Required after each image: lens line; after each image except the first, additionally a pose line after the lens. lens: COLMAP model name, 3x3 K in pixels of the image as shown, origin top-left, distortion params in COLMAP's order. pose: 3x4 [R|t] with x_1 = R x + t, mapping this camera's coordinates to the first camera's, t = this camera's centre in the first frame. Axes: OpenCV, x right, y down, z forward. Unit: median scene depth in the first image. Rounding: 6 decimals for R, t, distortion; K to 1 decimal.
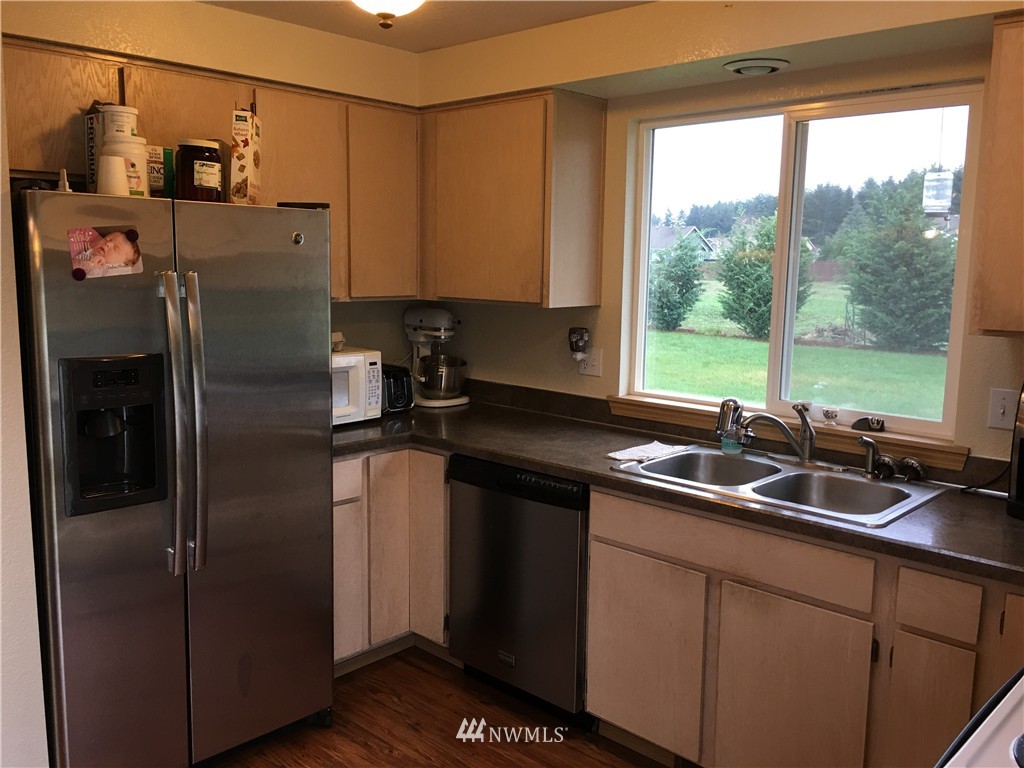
lens RADIAL K [[892.4, 0, 513.3], [0, 892.4, 388.4], [0, 0, 1]] dist [0.064949, -0.105404]
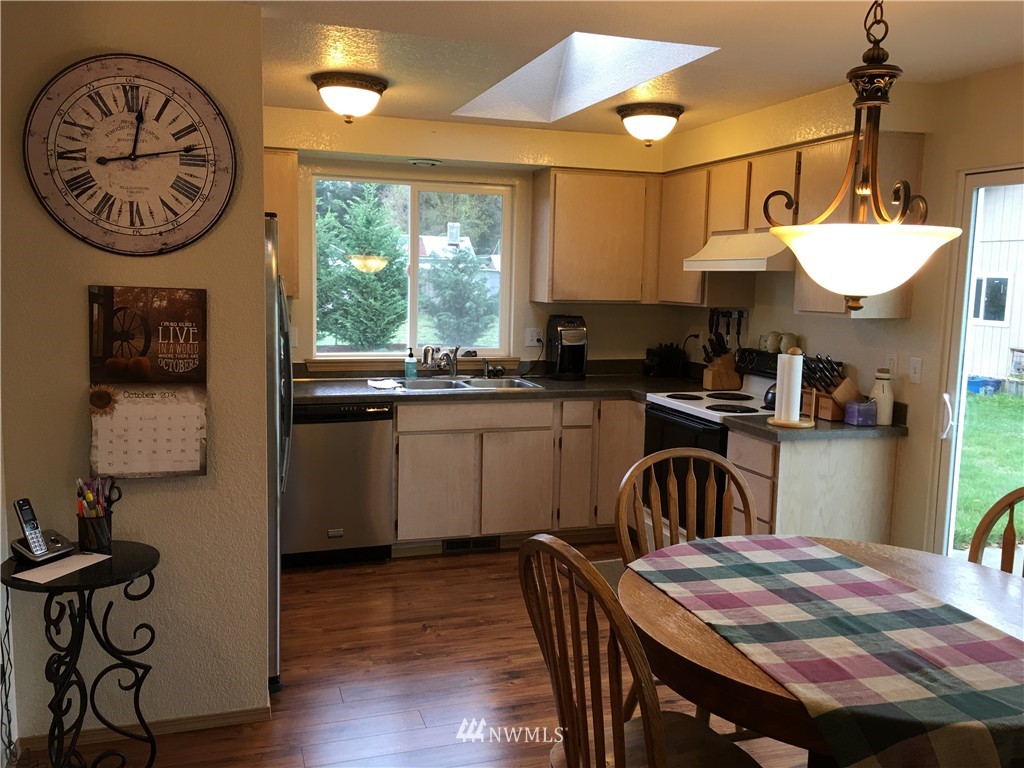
lens RADIAL K [[892.4, 0, 508.8], [0, 892.4, 379.7], [0, 0, 1]] dist [0.064949, -0.105404]
pose [[0.475411, -0.106783, 0.873259, -1.258045], [0.113574, 0.991750, 0.059441, -0.008778], [-0.872402, 0.070920, 0.483616, 0.008544]]
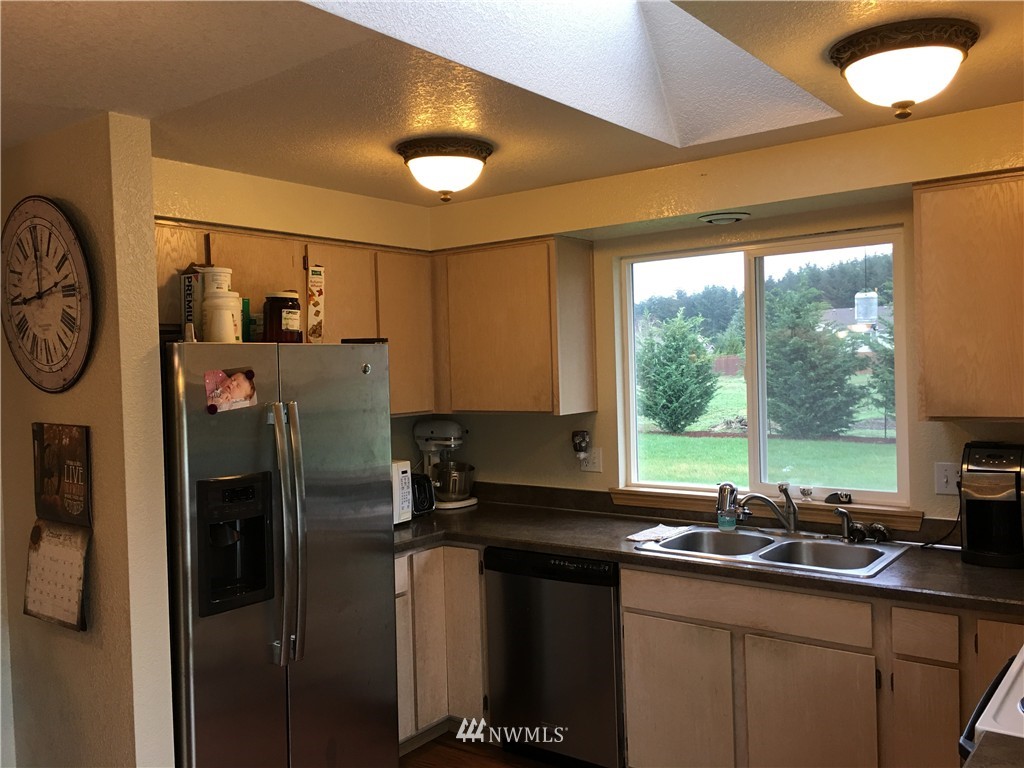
lens RADIAL K [[892.4, 0, 507.5], [0, 892.4, 379.5], [0, 0, 1]] dist [0.064949, -0.105404]
pose [[0.993705, -0.046884, 0.101751, -0.168803], [0.059432, 0.990498, -0.124023, 0.005223], [-0.094969, 0.129290, 0.987049, -0.181667]]
